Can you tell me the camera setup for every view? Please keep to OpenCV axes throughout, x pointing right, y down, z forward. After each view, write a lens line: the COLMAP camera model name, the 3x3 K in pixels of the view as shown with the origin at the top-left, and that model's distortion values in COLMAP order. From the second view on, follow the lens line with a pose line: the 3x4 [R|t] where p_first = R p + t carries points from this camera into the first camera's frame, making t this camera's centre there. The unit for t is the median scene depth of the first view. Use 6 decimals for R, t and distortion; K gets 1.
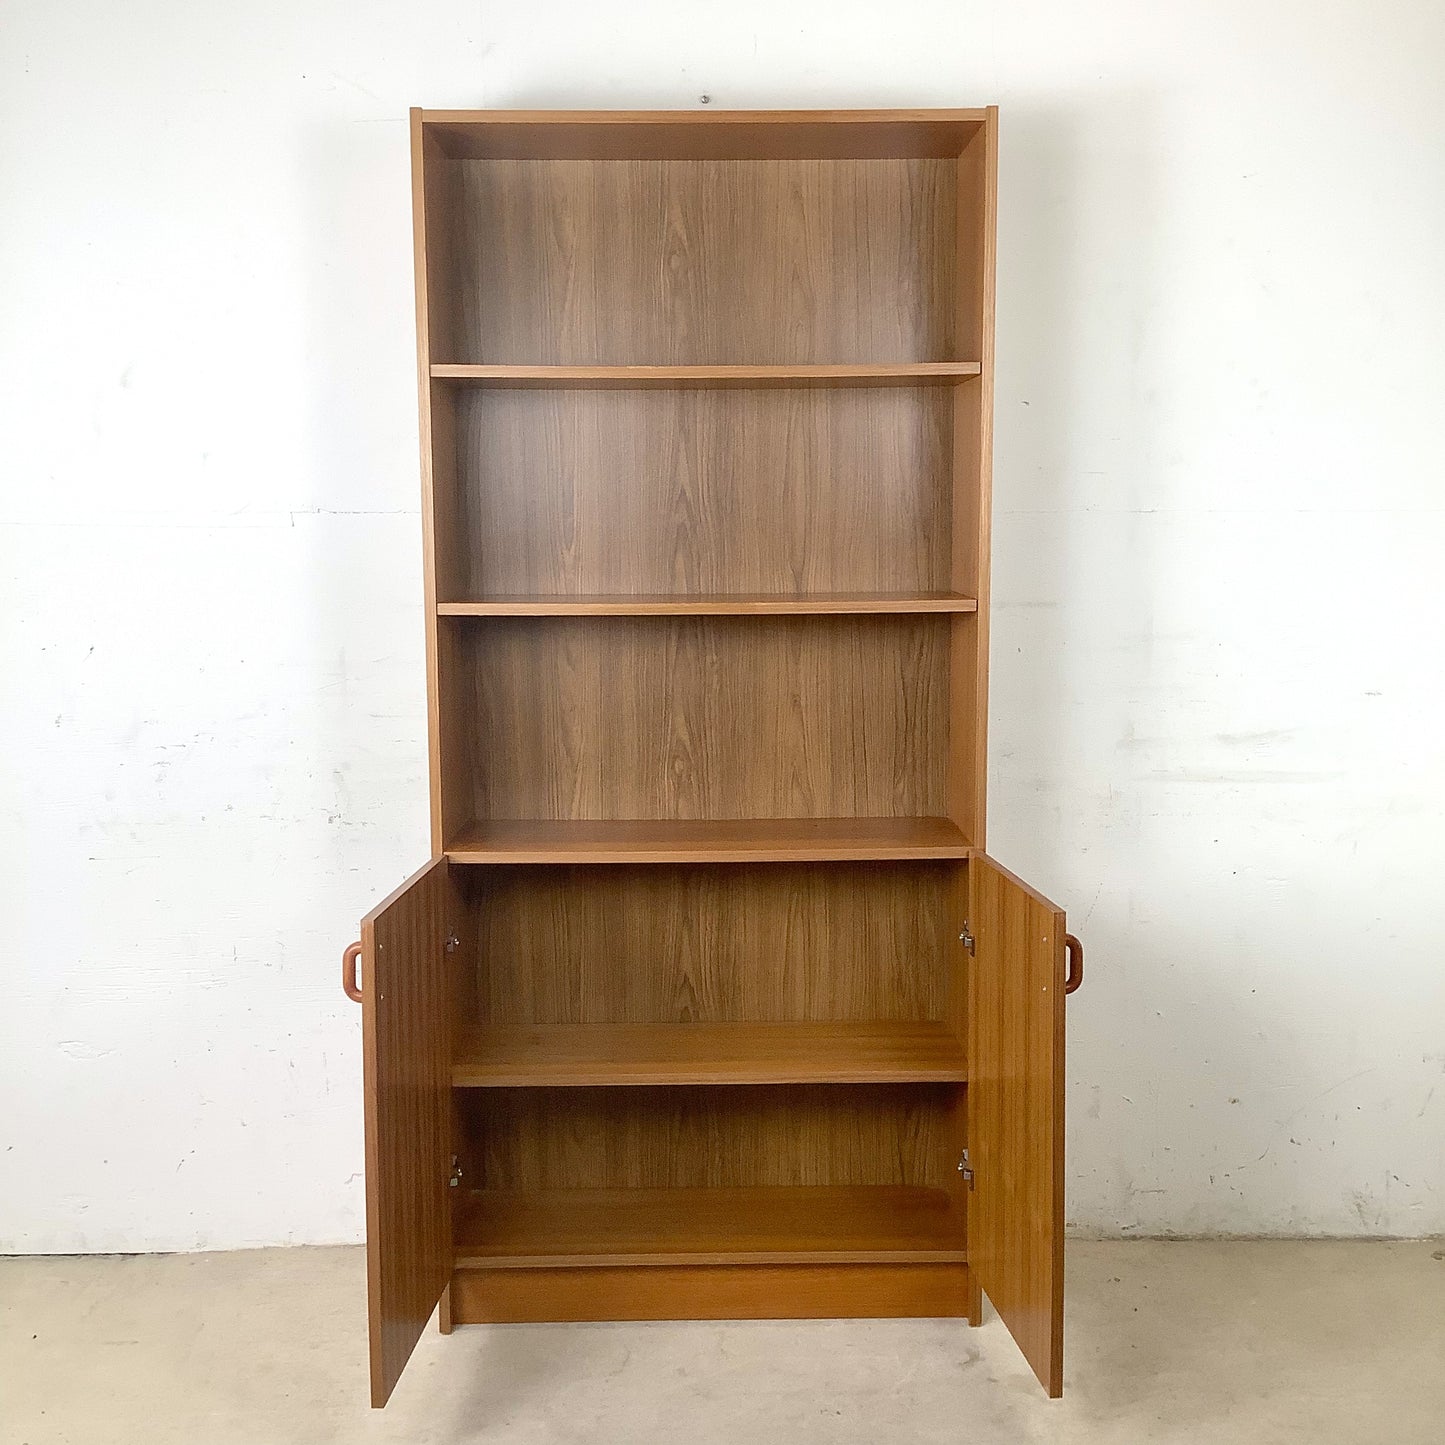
lens RADIAL K [[1755.4, 0, 718.8], [0, 1755.4, 715.2], [0, 0, 1]] dist [0.068630, 0.000000]
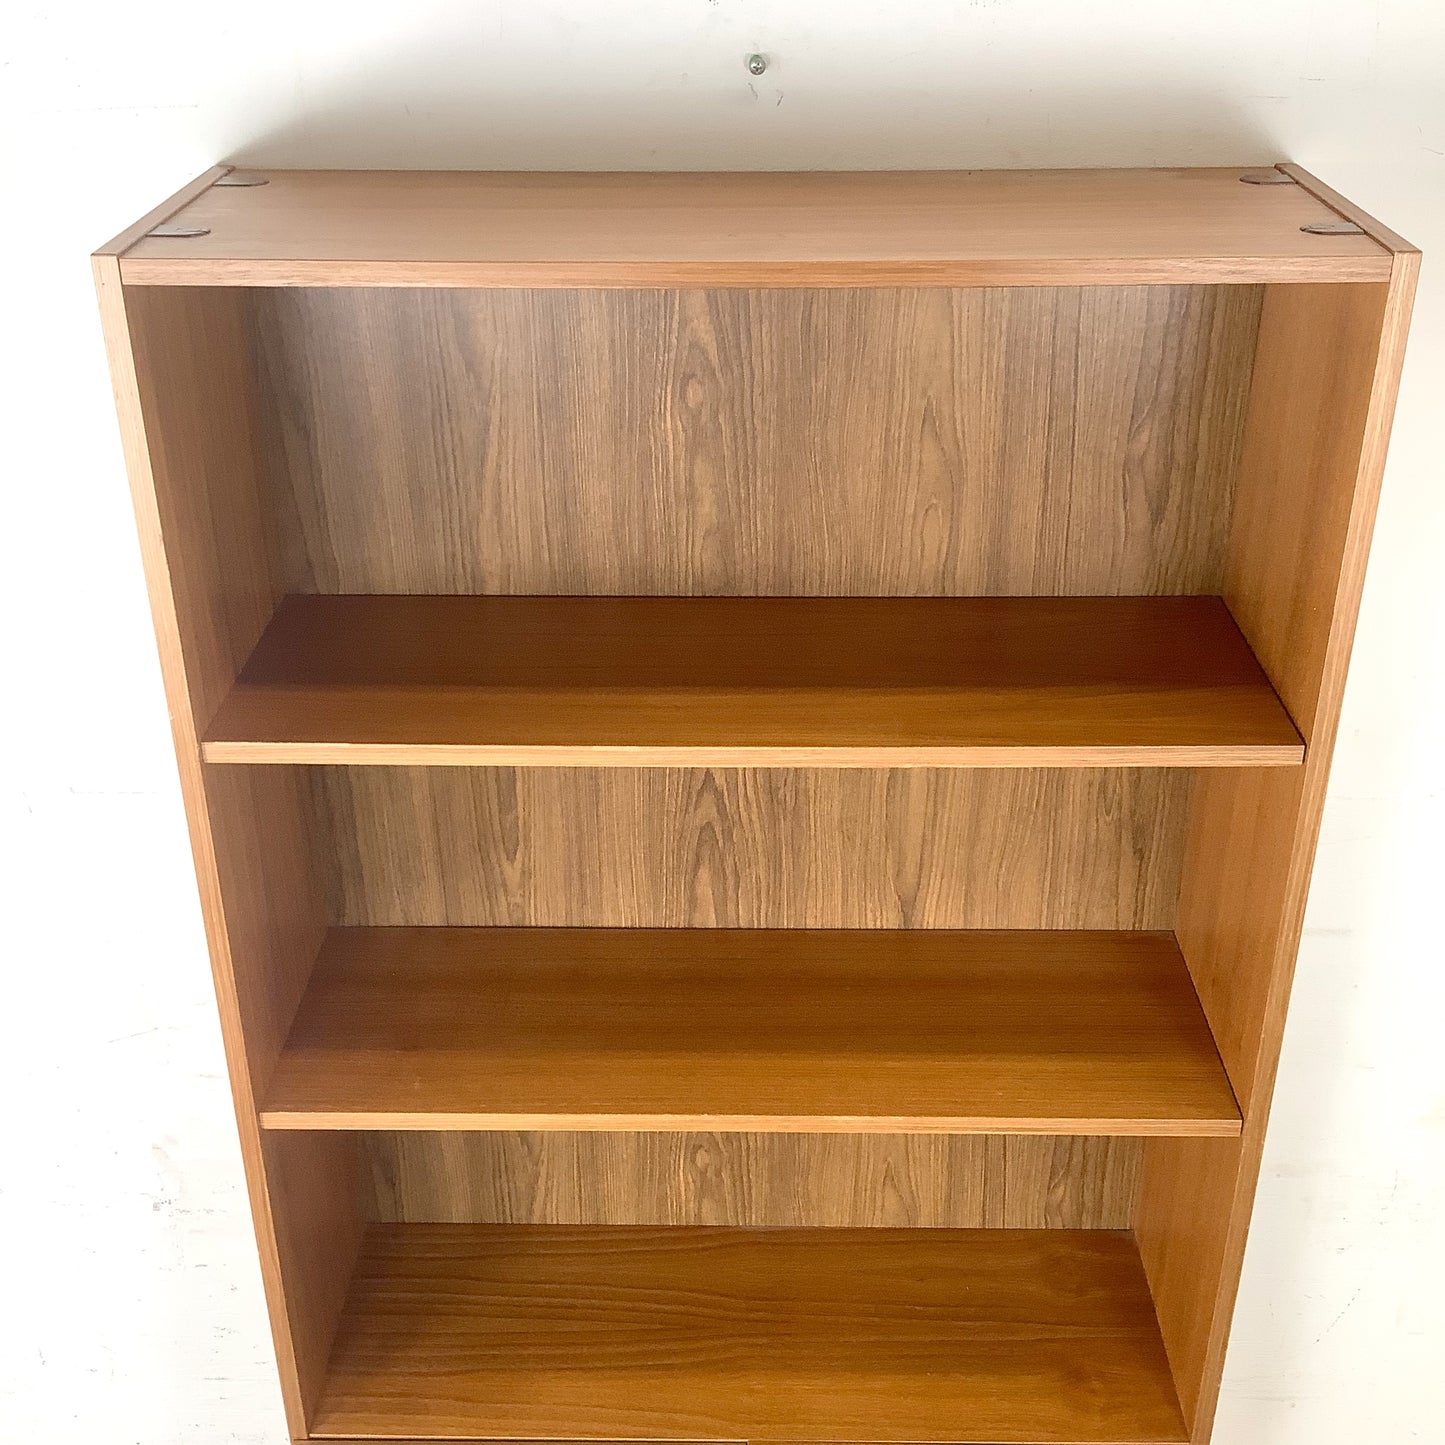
lens RADIAL K [[1755.4, 0, 720.7], [0, 1755.4, 697.2], [0, 0, 1]] dist [0.068630, 0.000000]
pose [[0.999519, 0.015274, -0.026983, -0.001921], [-0.004654, 0.934300, 0.356458, -0.349200], [0.030655, -0.356161, 0.933922, 0.480745]]
